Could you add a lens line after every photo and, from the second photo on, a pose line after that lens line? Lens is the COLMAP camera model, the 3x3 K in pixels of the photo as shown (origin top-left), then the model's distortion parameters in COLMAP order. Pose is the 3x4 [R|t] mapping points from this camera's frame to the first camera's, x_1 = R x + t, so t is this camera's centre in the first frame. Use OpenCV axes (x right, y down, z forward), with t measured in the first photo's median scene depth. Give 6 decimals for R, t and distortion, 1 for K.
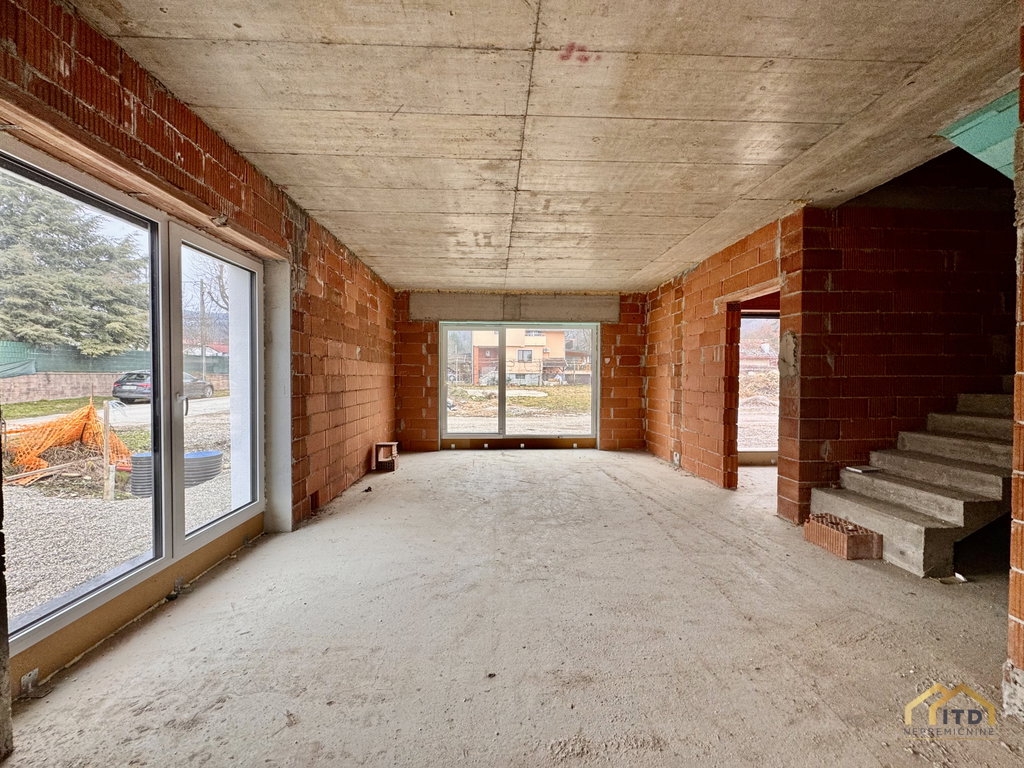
lens RADIAL K [[406.2, 0, 512.0], [0, 406.2, 384.0], [0, 0, 1]] dist [-0.003100, 0.000120]
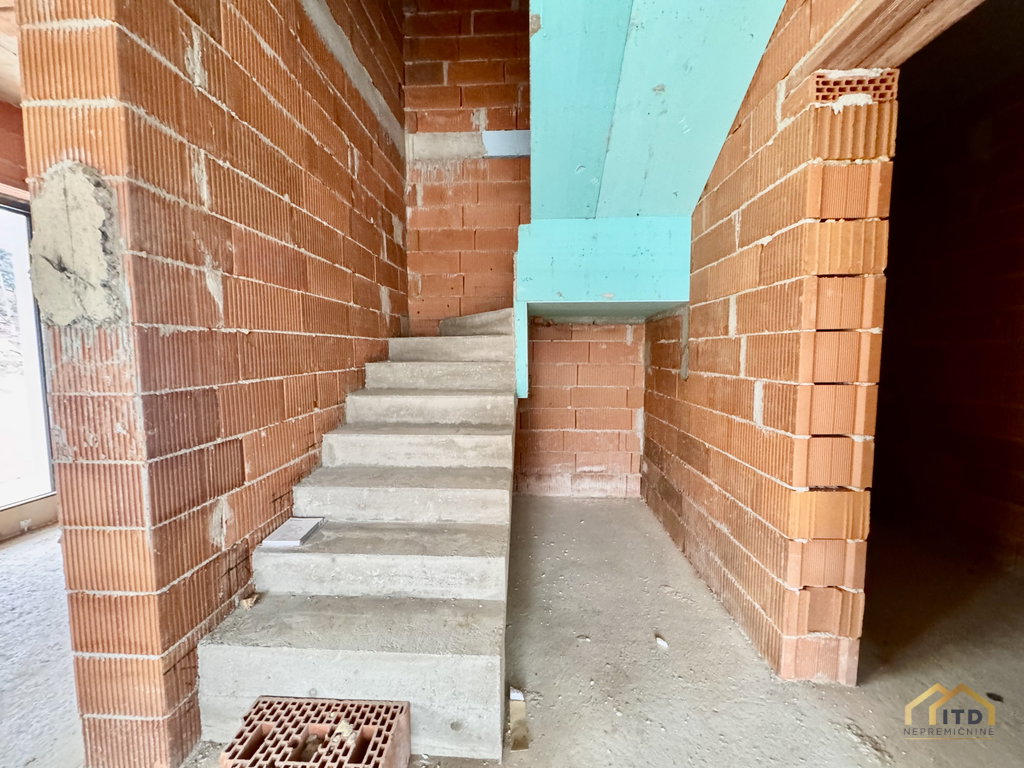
lens RADIAL K [[406.2, 0, 512.0], [0, 406.2, 384.0], [0, 0, 1]] dist [-0.003100, 0.000120]
pose [[0.095693, -0.081515, 0.992068, 0.394443], [0.018540, 0.996614, 0.080101, 0.007012], [-0.995238, 0.010728, 0.096880, 0.628051]]
